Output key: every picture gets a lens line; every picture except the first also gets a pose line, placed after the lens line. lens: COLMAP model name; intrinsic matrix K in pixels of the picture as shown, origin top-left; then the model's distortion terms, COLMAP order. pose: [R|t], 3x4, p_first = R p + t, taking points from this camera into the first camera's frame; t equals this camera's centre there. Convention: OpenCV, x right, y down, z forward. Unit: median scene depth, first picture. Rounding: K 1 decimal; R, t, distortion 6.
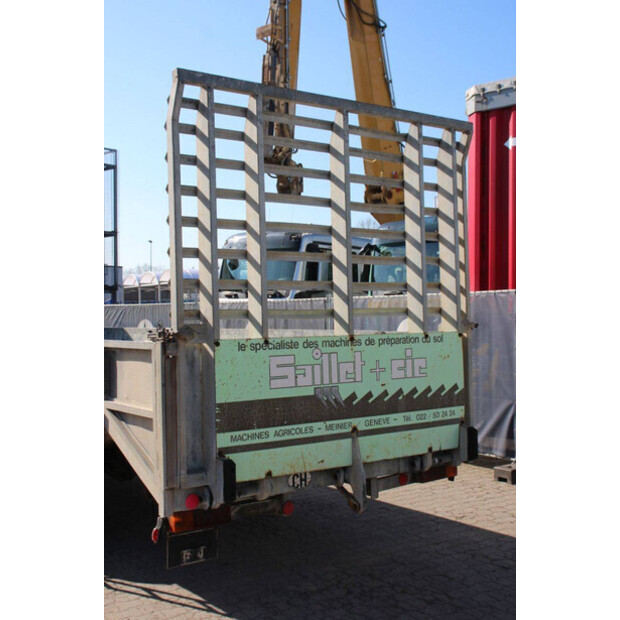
lens RADIAL K [[671.5, 0, 332.9], [0, 671.5, 310.5], [0, 0, 1]] dist [0.007540, 0.024196]
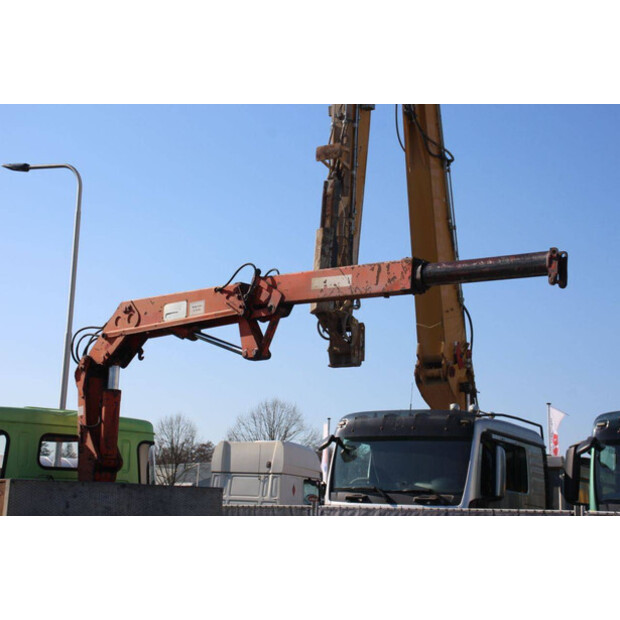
lens RADIAL K [[904.5, 0, 311.6], [0, 904.5, 356.0], [0, 0, 1]] dist [0.105419, 0.009083]
pose [[0.990278, 0.066491, 0.122179, -0.344178], [-0.043006, 0.981673, -0.185660, 0.010445], [-0.132284, 0.178600, 0.974989, 0.047944]]
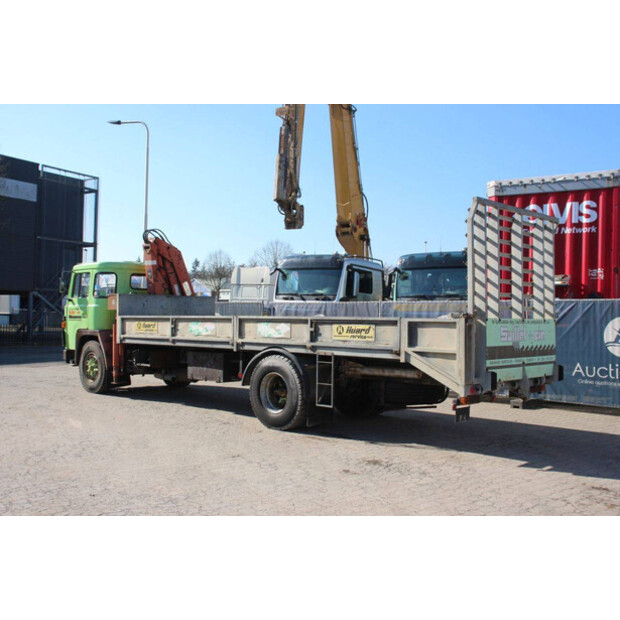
lens RADIAL K [[552.4, 0, 310.0], [0, 552.4, 310.0], [0, 0, 1]] dist [-0.041075, 0.001585]
pose [[0.989382, 0.028500, 0.142519, -0.290776], [-0.027434, 0.999579, -0.009441, 0.014289], [-0.142728, 0.005431, 0.989747, -0.206891]]
